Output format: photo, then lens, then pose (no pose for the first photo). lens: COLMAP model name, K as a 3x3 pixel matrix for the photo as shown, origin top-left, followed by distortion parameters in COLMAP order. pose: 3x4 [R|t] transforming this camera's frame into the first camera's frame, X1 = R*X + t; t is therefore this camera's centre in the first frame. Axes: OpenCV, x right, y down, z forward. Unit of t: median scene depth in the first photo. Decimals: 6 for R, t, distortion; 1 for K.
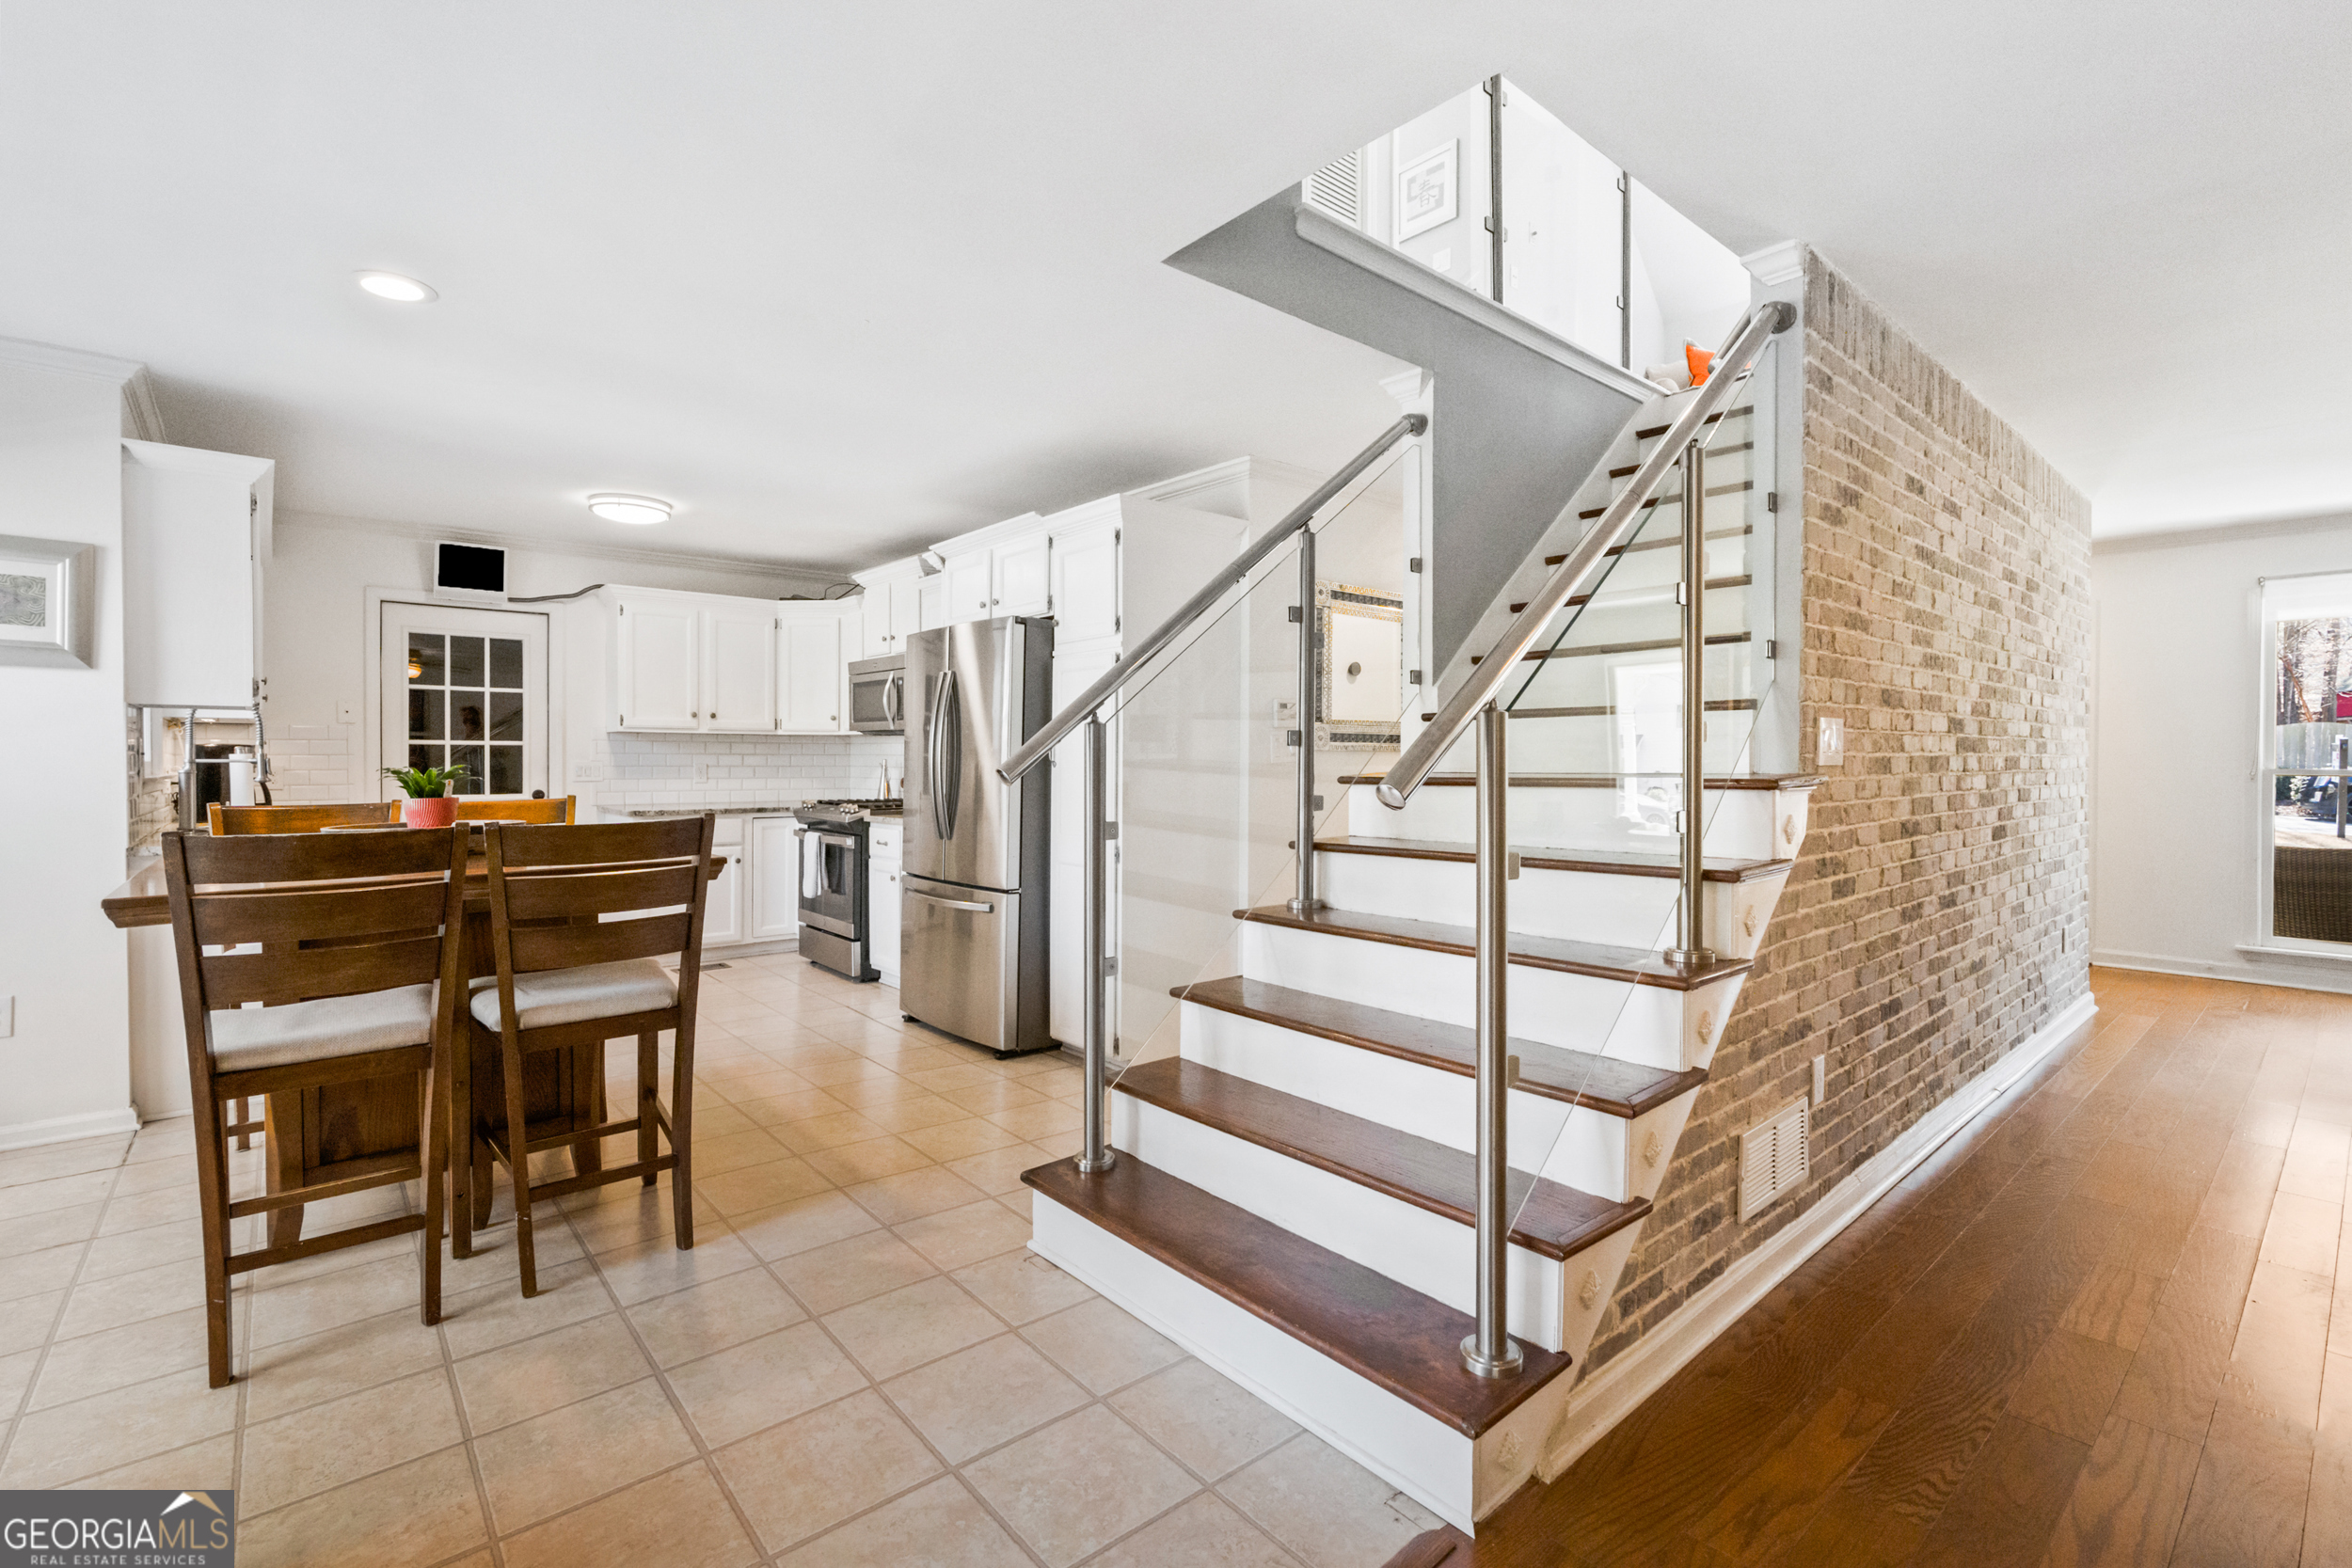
lens RADIAL K [[1050.9, 0, 1182.7], [0, 1050.9, 761.0], [0, 0, 1]] dist [-0.011034, 0.003003]
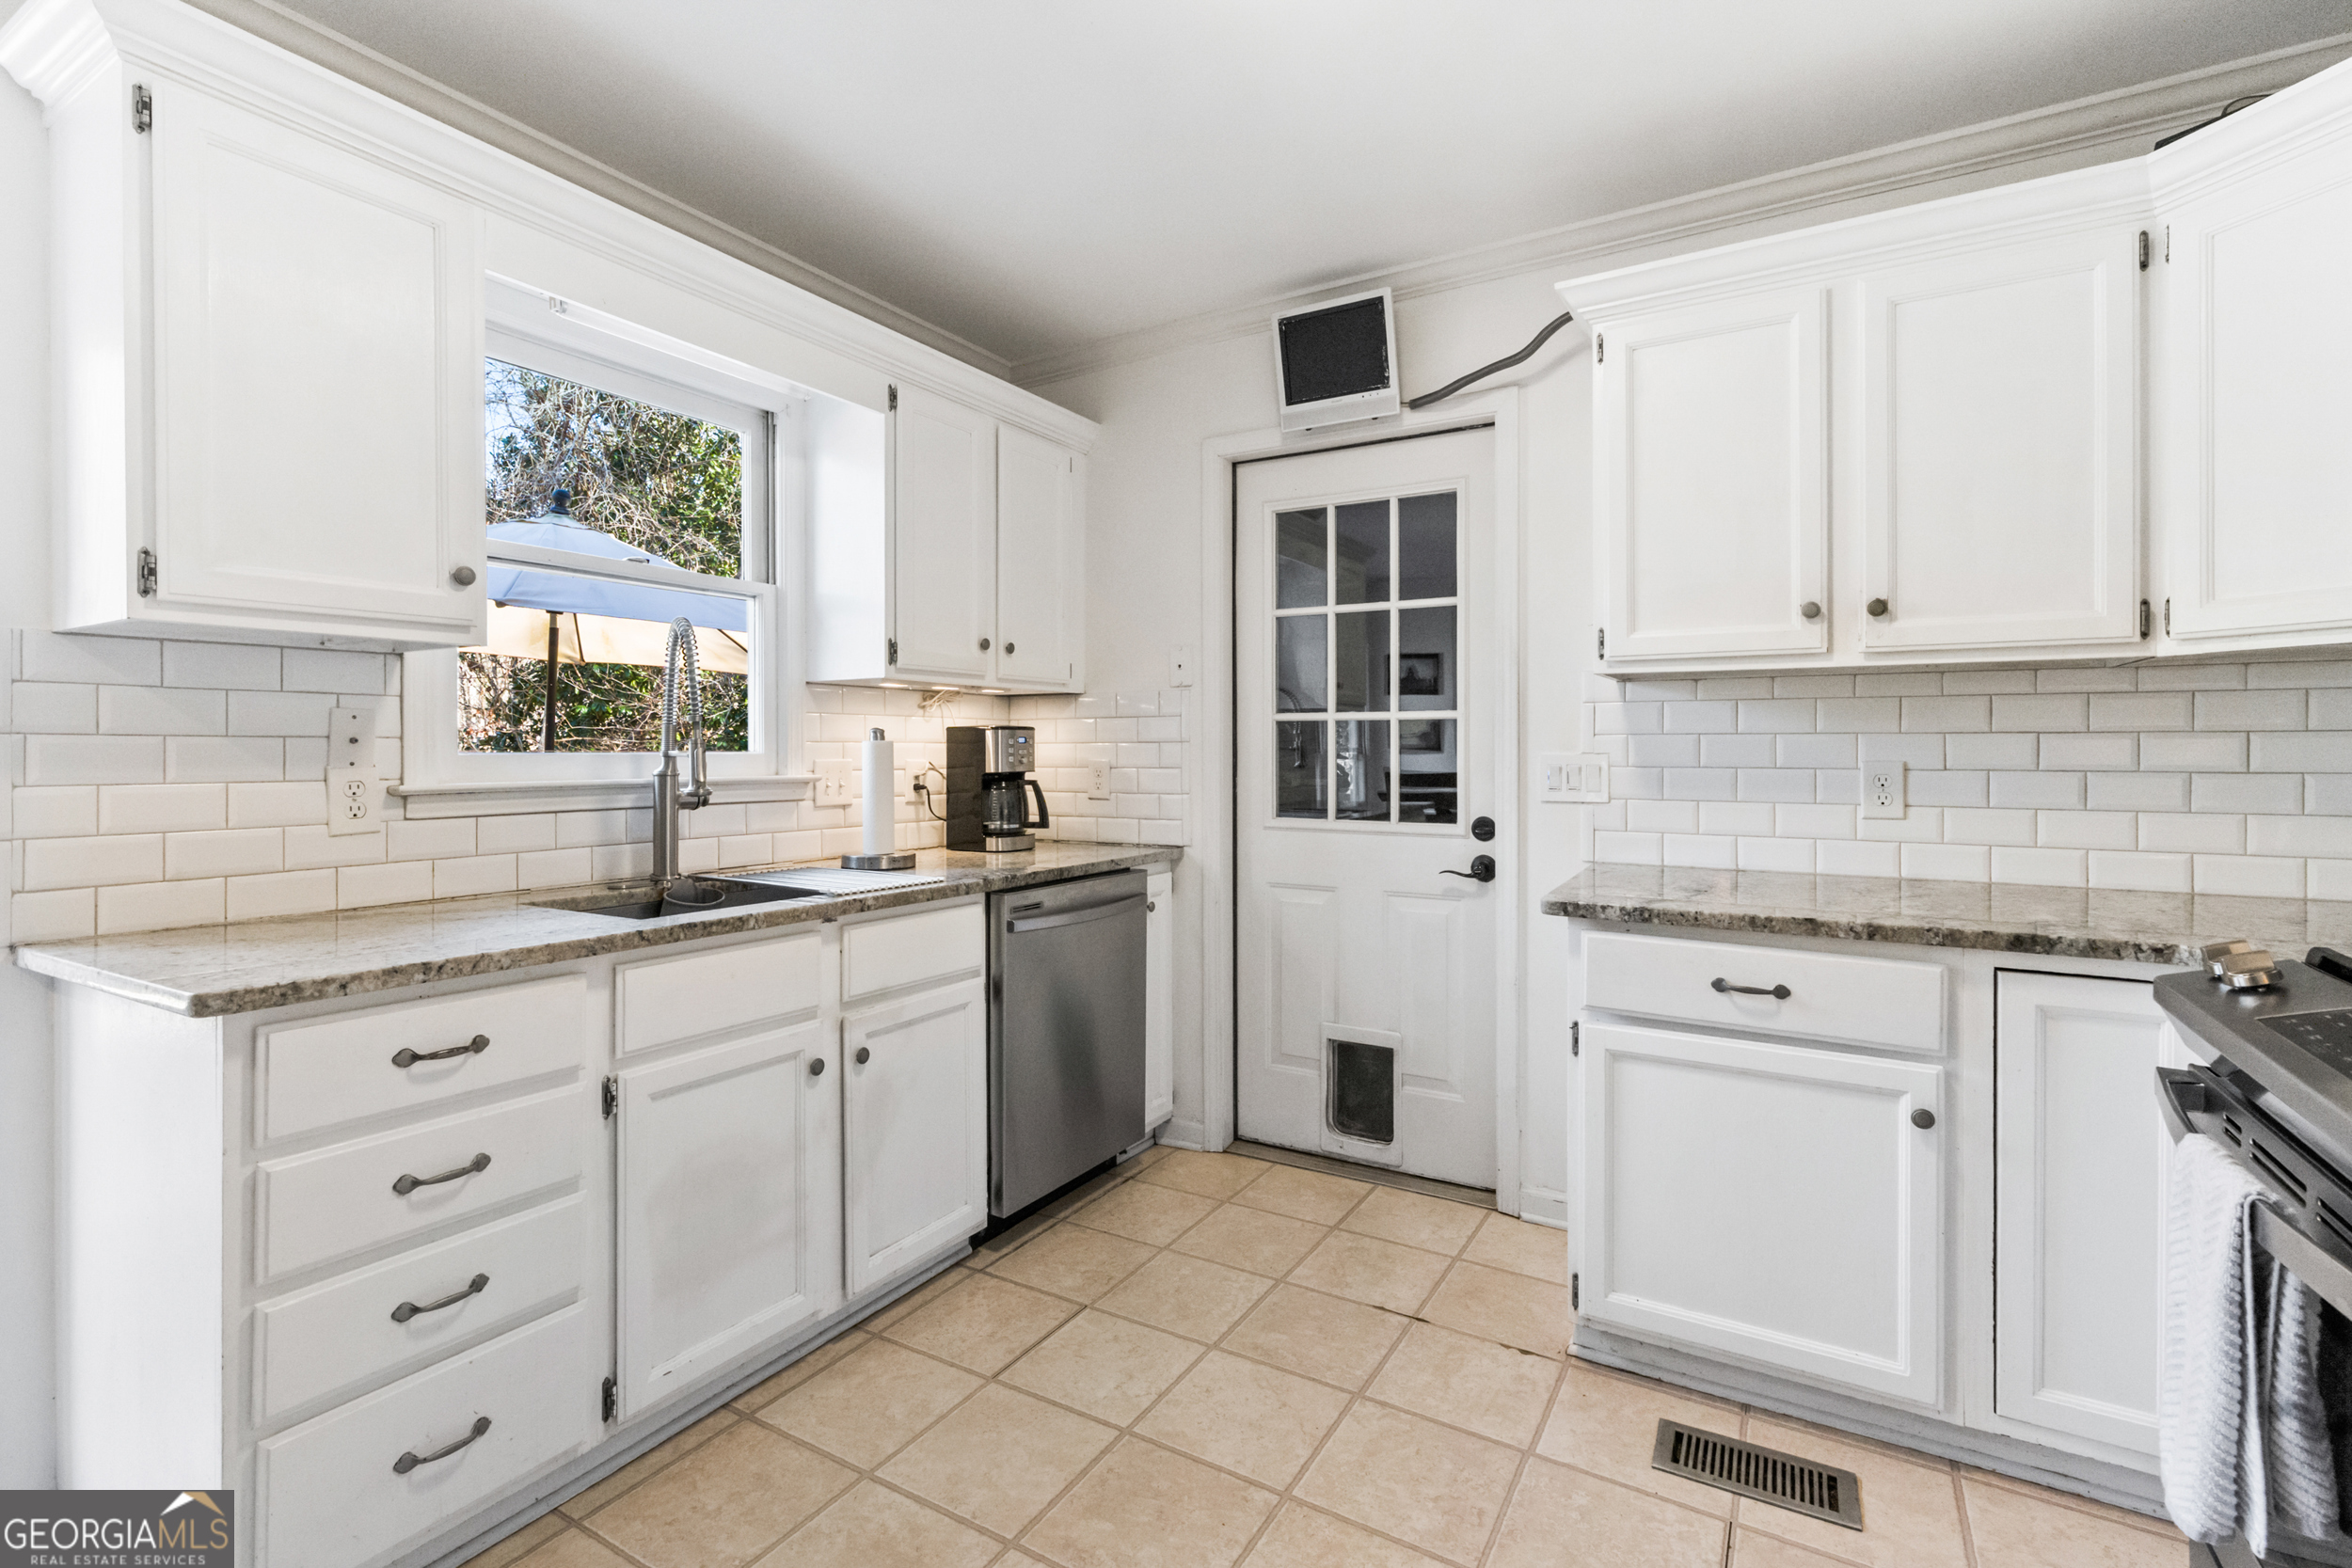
lens RADIAL K [[1055.0, 0, 1186.1], [0, 1055.0, 750.7], [0, 0, 1]] dist [-0.010625, 0.003645]
pose [[0.319249, 0.001106, -0.947670, -0.237644], [-0.000252, 0.999999, 0.001083, -0.001368], [0.947671, -0.000107, 0.319249, 0.770089]]
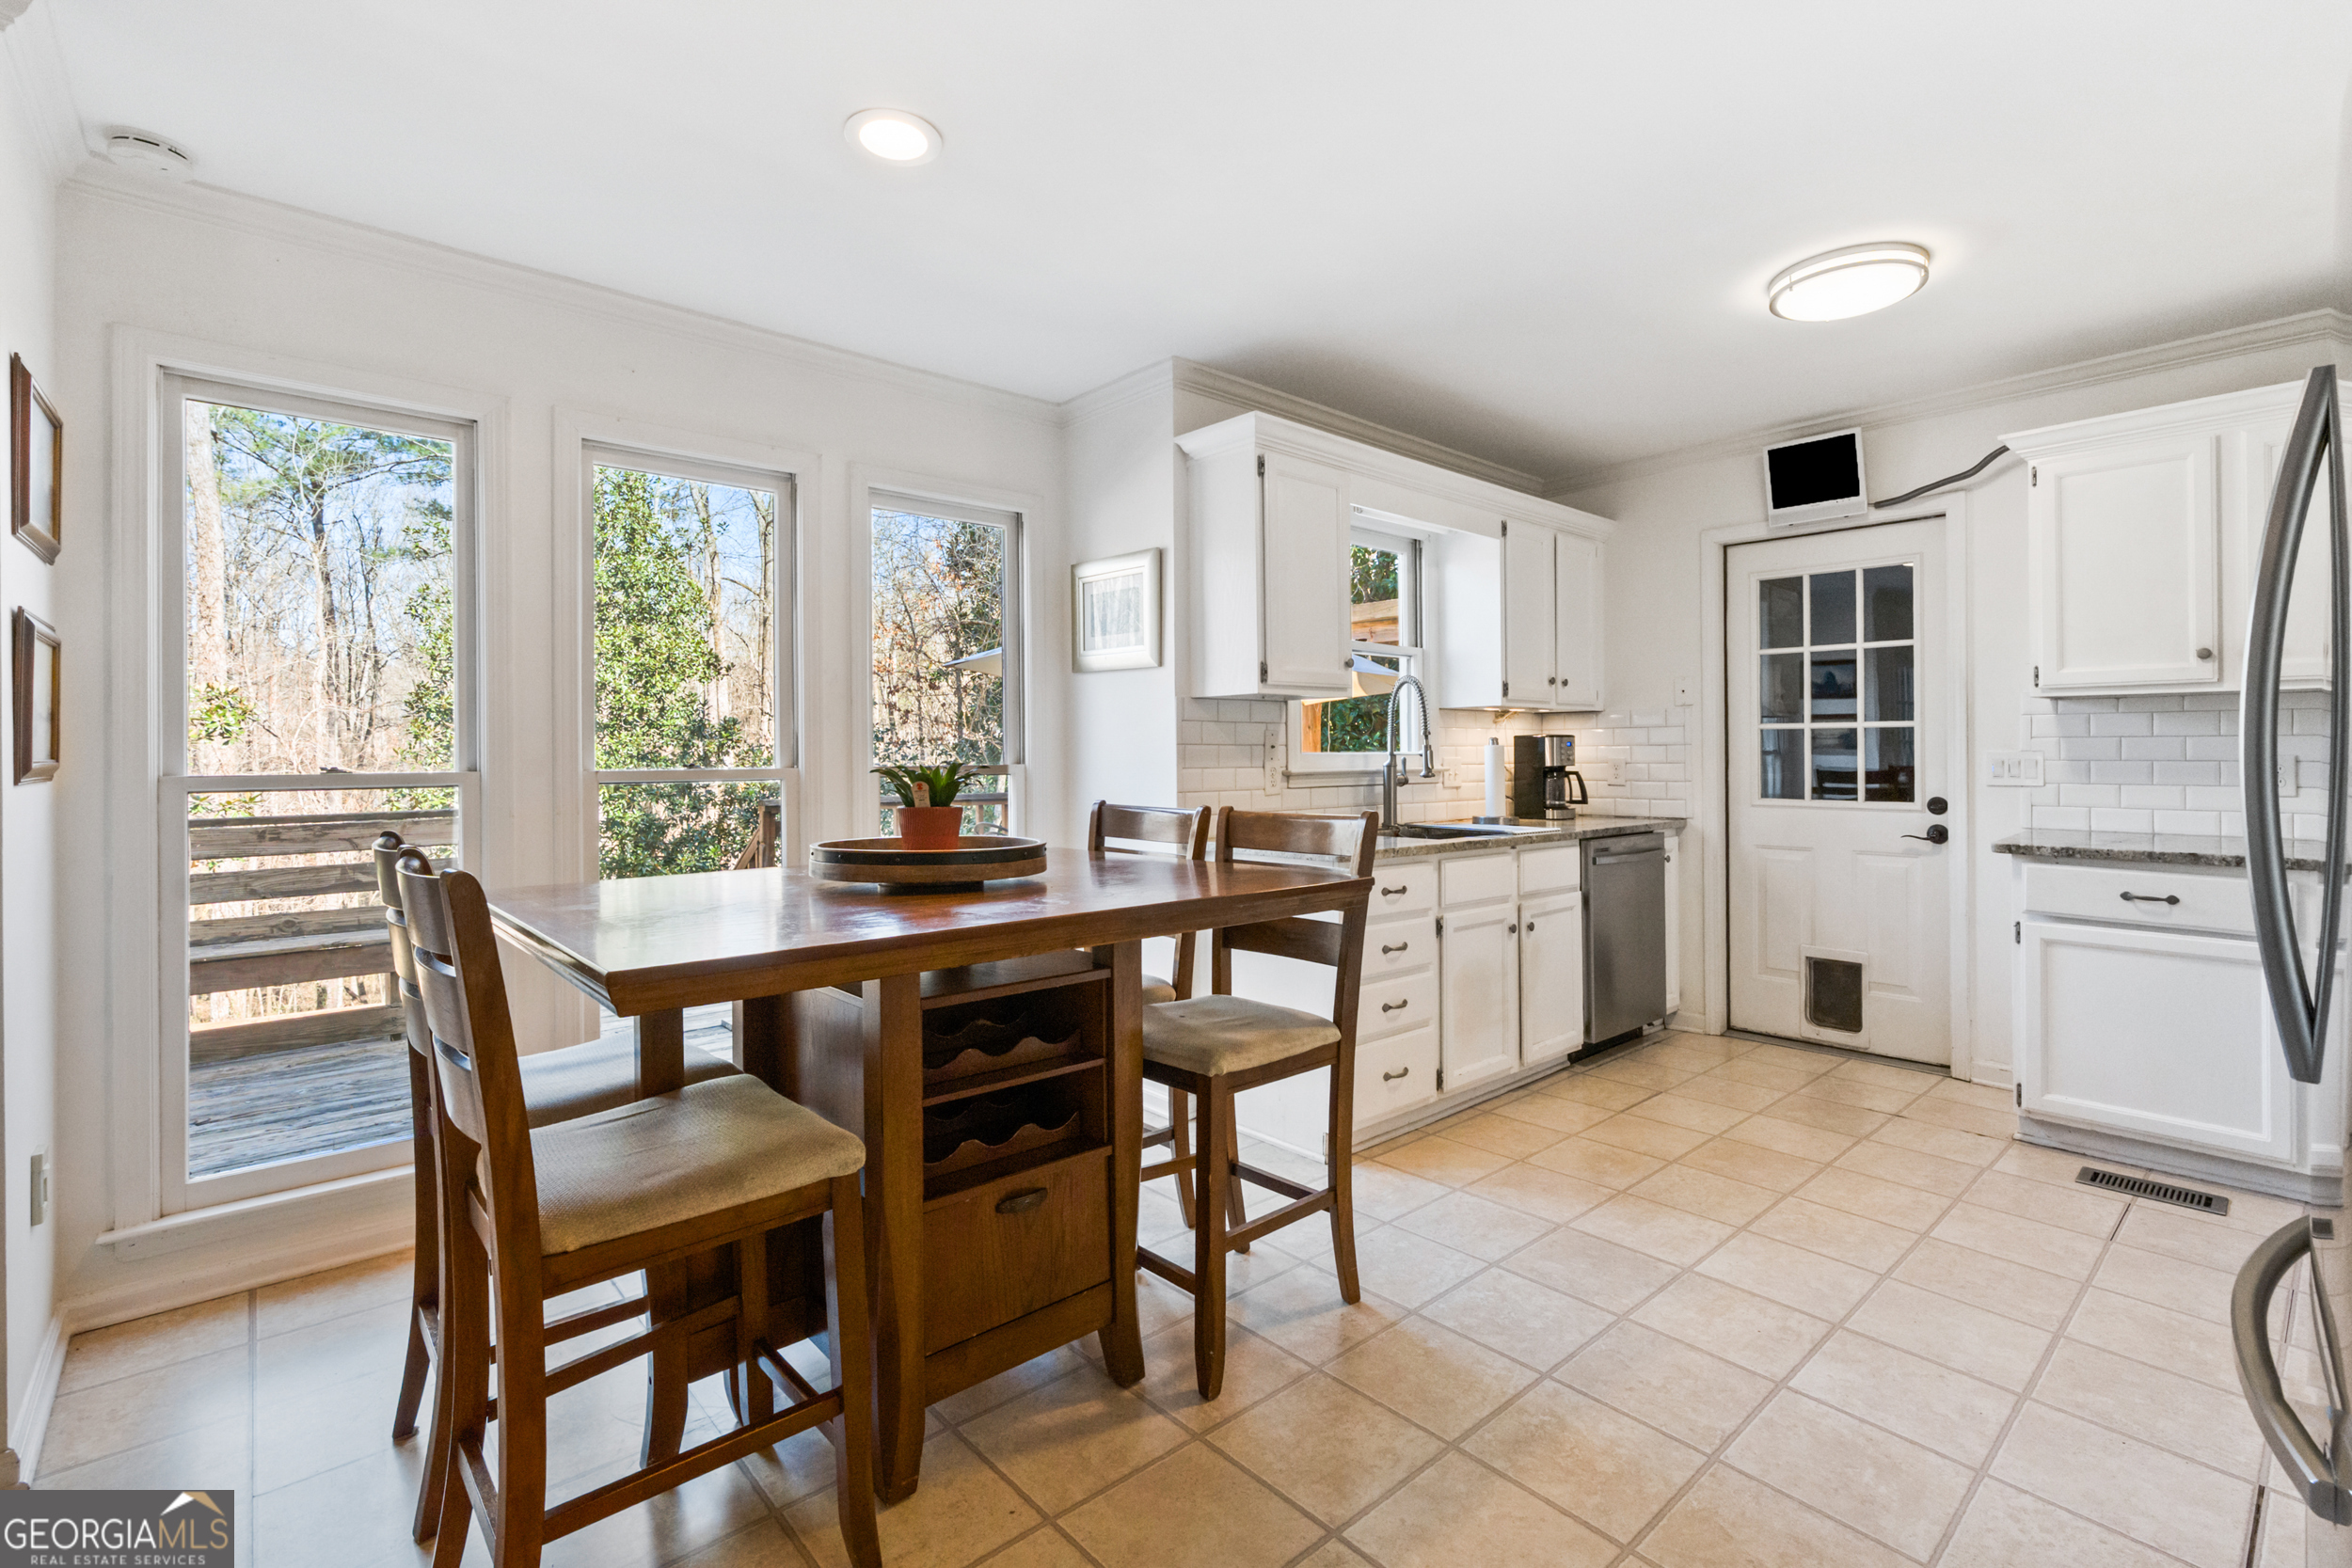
lens RADIAL K [[1055.0, 0, 1186.1], [0, 1055.0, 750.7], [0, 0, 1]] dist [-0.010625, 0.003645]
pose [[0.014935, -0.002668, -0.999885, 0.007764], [0.003539, 0.999990, -0.002615, -0.000243], [0.999882, -0.003500, 0.014944, 0.567206]]
